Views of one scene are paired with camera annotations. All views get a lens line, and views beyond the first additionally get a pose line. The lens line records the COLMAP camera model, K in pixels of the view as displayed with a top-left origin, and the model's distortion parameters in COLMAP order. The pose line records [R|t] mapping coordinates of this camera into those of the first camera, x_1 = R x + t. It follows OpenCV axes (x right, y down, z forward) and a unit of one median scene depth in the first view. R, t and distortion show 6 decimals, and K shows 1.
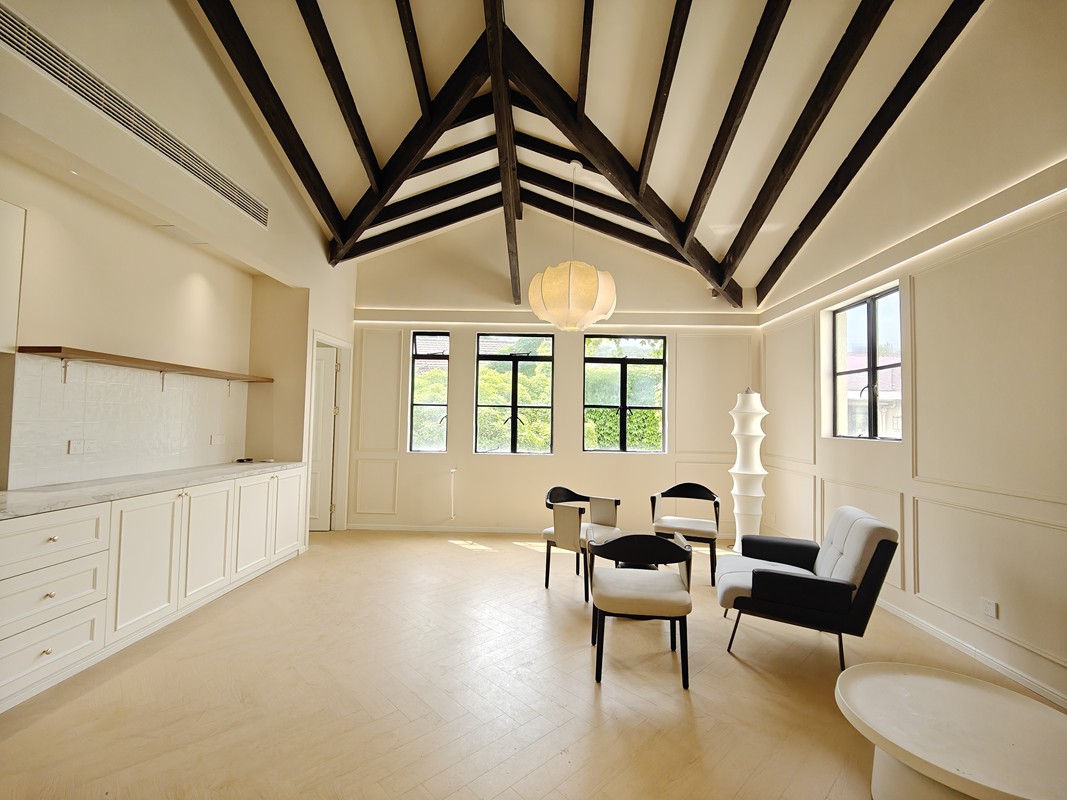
lens RADIAL K [[460.9, 0, 537.0], [0, 460.9, 401.4], [0, 0, 1]] dist [0.021867, -0.022206]
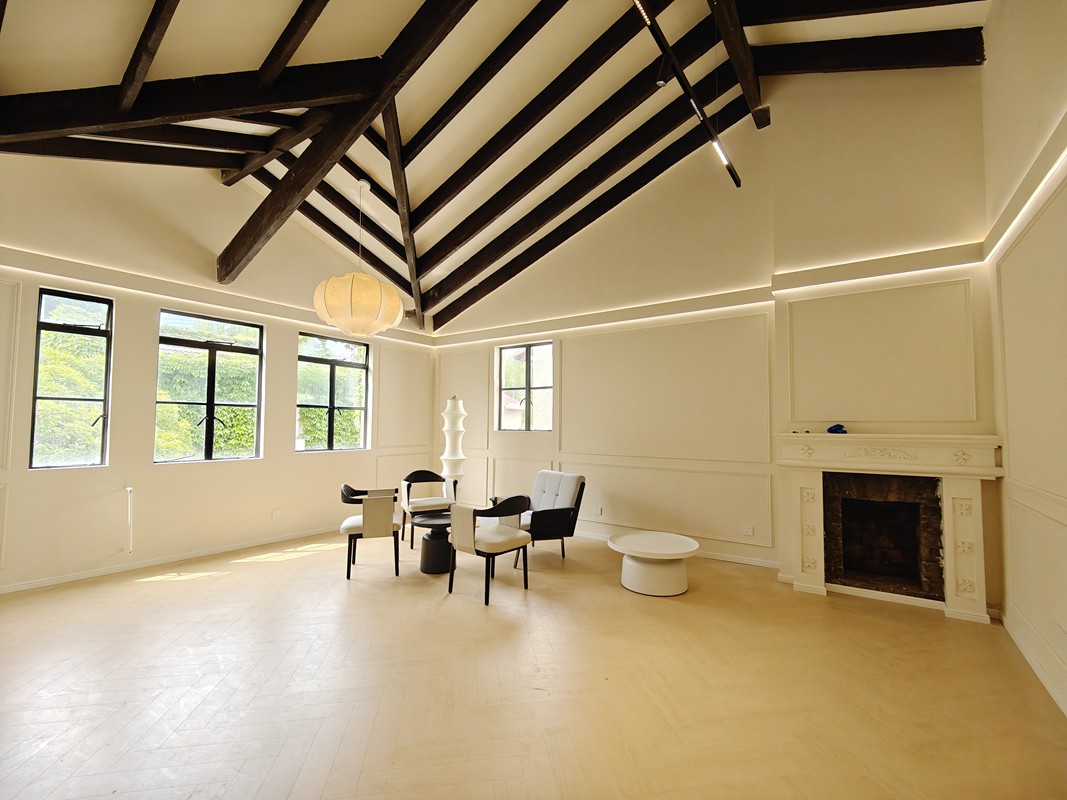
lens RADIAL K [[460.9, 0, 537.0], [0, 460.9, 401.4], [0, 0, 1]] dist [0.021867, -0.022206]
pose [[0.560610, 0.028871, 0.827576, -0.515567], [-0.033828, 0.999356, -0.011948, -0.004739], [-0.827389, -0.021298, 0.561226, 0.045895]]
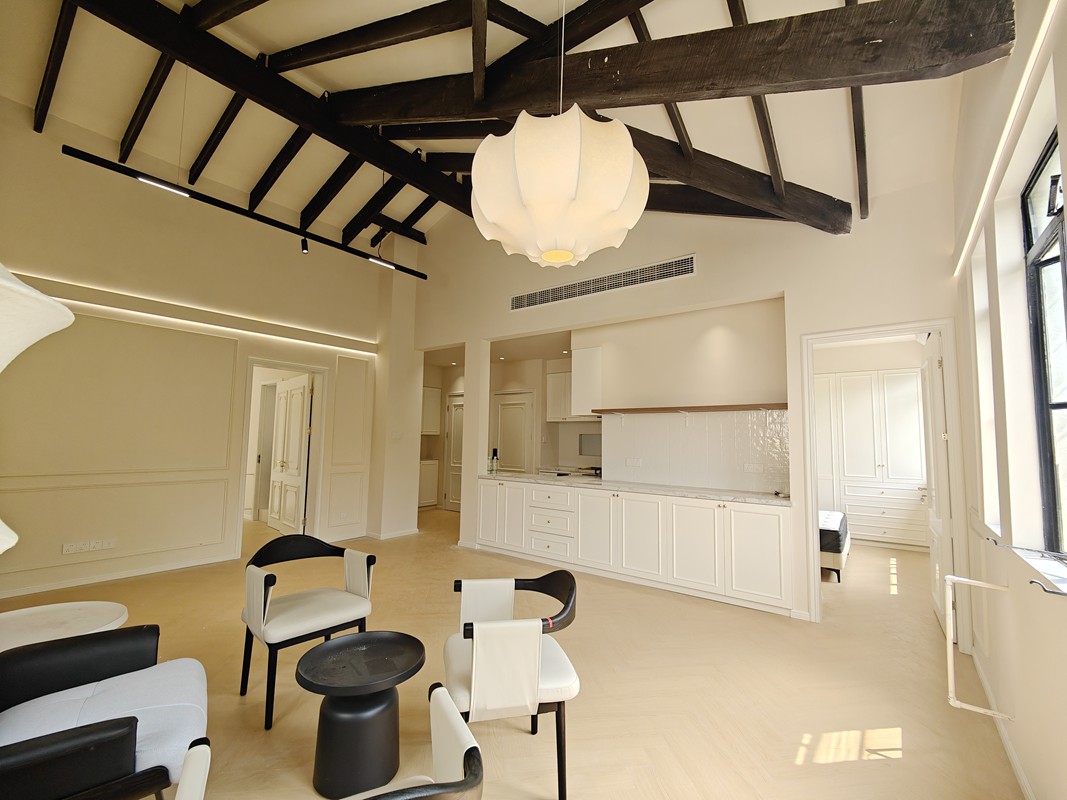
lens RADIAL K [[460.9, 0, 537.0], [0, 460.9, 401.4], [0, 0, 1]] dist [0.021867, -0.022206]
pose [[-0.585214, -0.094819, -0.805316, 0.422696], [0.009478, 0.992272, -0.123720, 0.052893], [0.810824, -0.080035, -0.579792, 1.115120]]
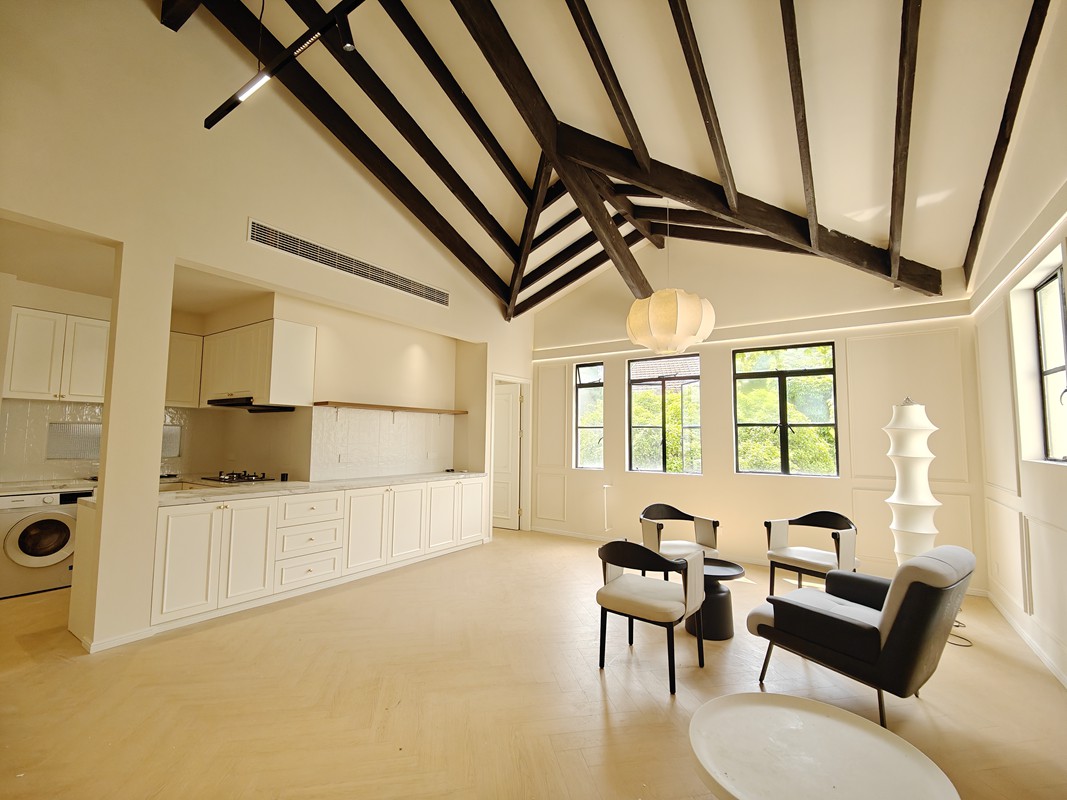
lens RADIAL K [[460.9, 0, 537.0], [0, 460.9, 401.4], [0, 0, 1]] dist [0.021867, -0.022206]
pose [[0.841068, -0.053314, -0.538296, 0.339717], [0.029973, 0.998196, -0.052031, -0.000786], [0.540098, 0.027628, 0.841148, -0.037187]]
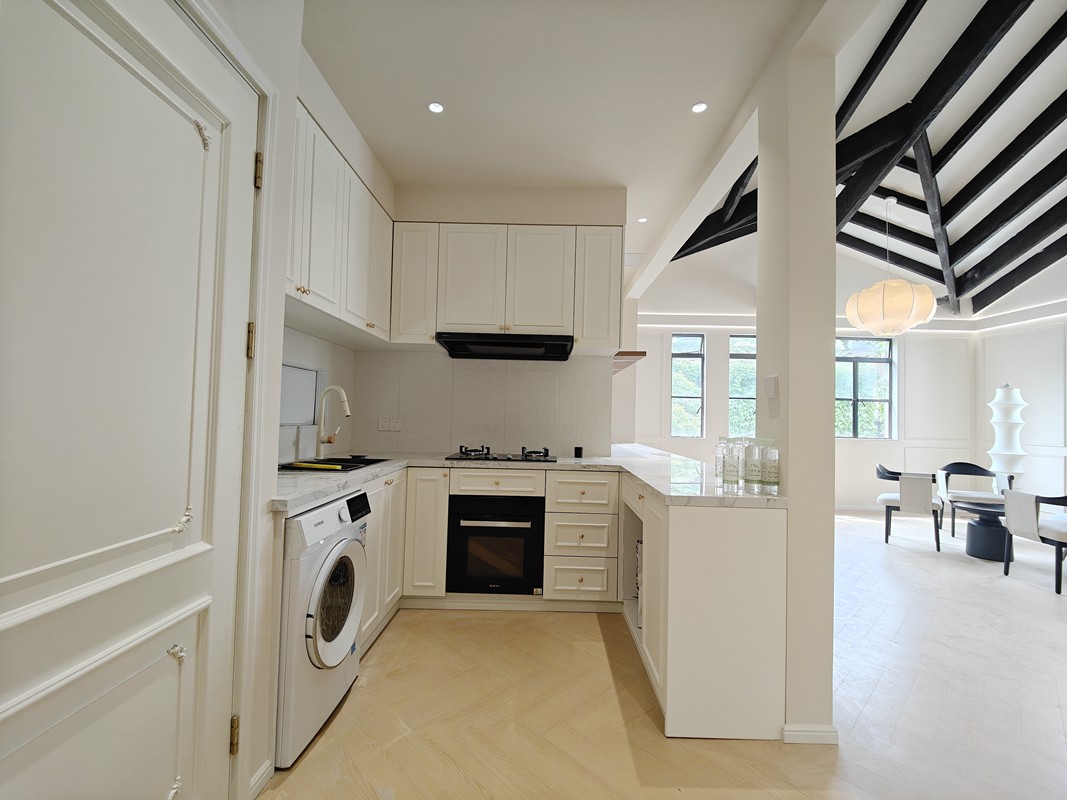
lens RADIAL K [[469.9, 0, 531.4], [0, 469.9, 402.6], [0, 0, 1]] dist [-0.009125, -0.000520]
pose [[0.999982, 0.005991, -0.000621, -0.777320], [-0.005981, 0.999872, 0.014848, 0.008687], [0.000710, -0.014844, 0.999890, -0.213702]]
